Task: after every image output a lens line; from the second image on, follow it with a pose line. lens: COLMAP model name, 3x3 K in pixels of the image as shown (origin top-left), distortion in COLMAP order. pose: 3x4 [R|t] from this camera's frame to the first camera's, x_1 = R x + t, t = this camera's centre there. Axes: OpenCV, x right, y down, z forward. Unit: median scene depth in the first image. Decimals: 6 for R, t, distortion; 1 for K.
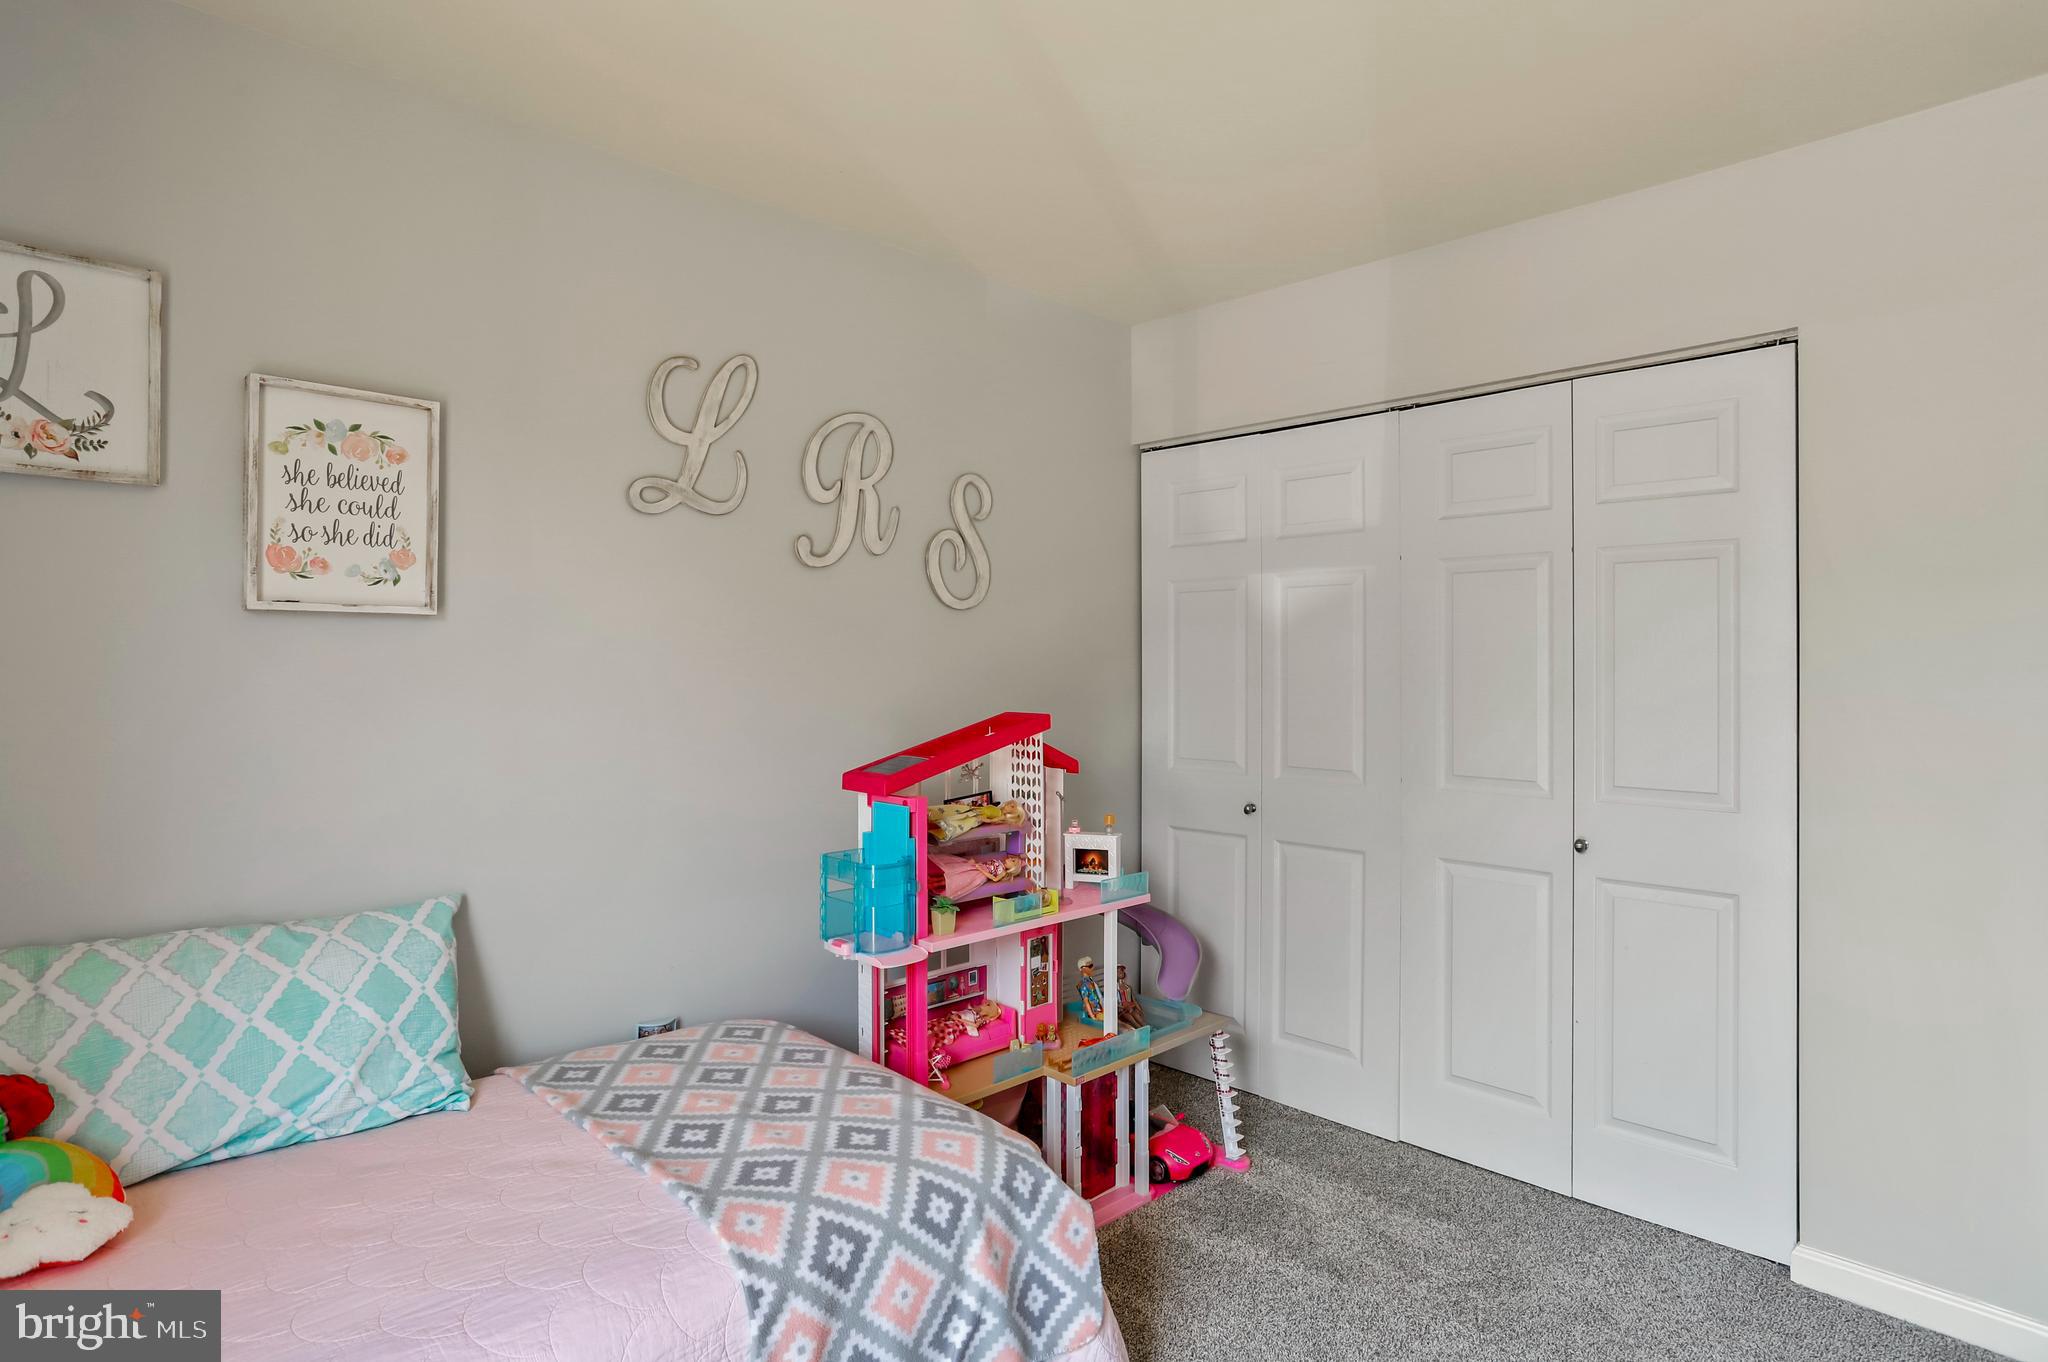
lens RADIAL K [[1087.2, 0, 1012.4], [0, 1087.2, 673.0], [0, 0, 1]] dist [-0.082421, 0.043461]
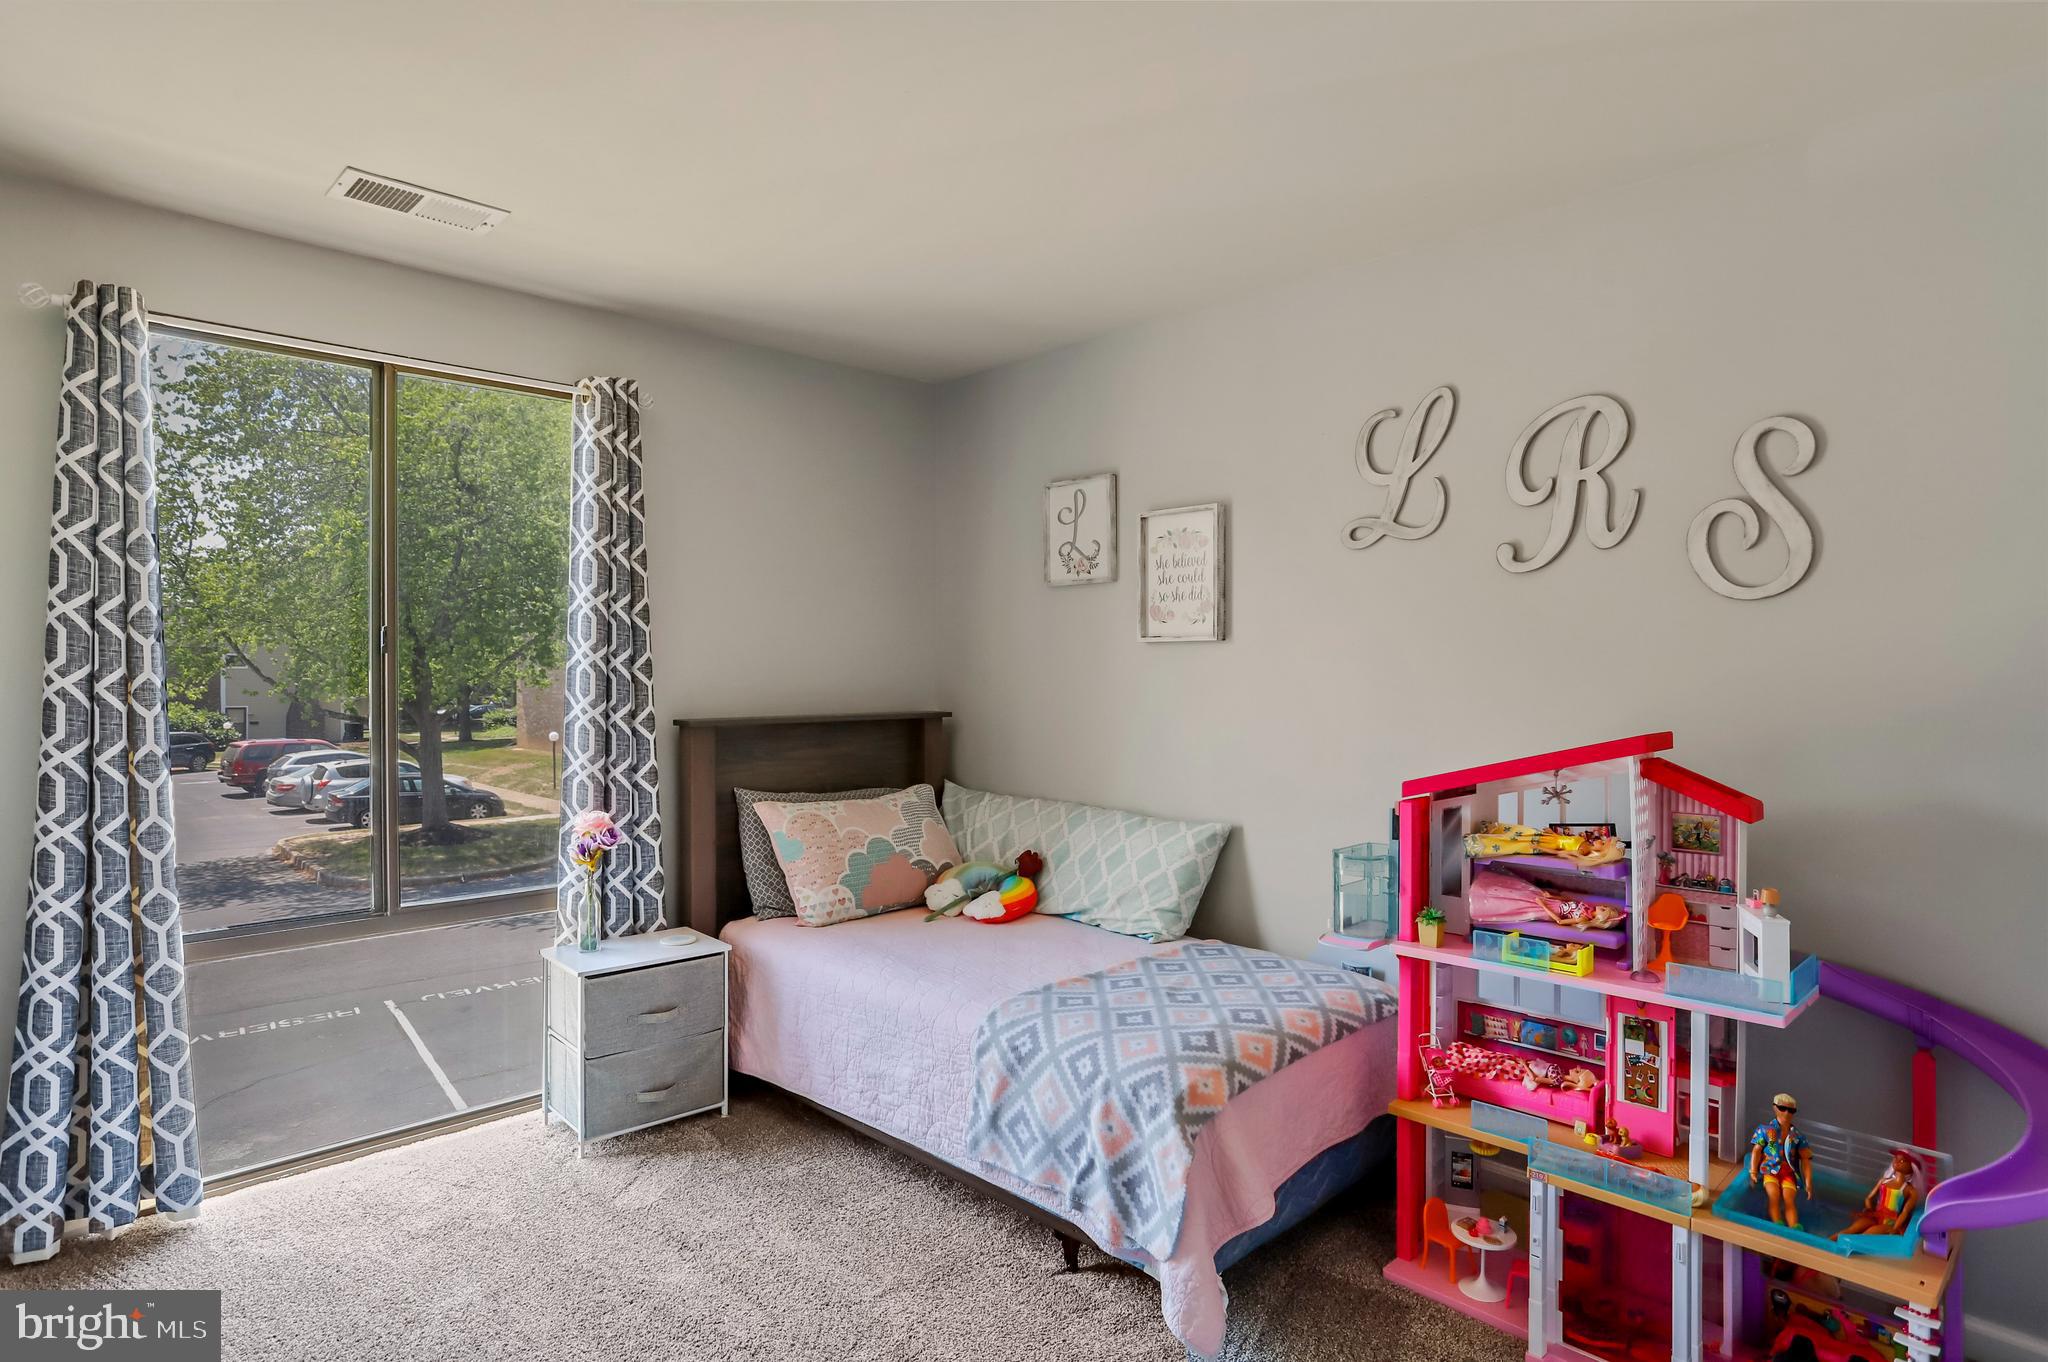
lens RADIAL K [[1087.2, 0, 1012.4], [0, 1087.2, 673.0], [0, 0, 1]] dist [-0.082421, 0.043461]
pose [[-0.013747, 0.004366, -0.999896, 1.124490], [0.000855, 0.999990, 0.004355, -0.015180], [0.999905, -0.000795, -0.013750, 0.777366]]
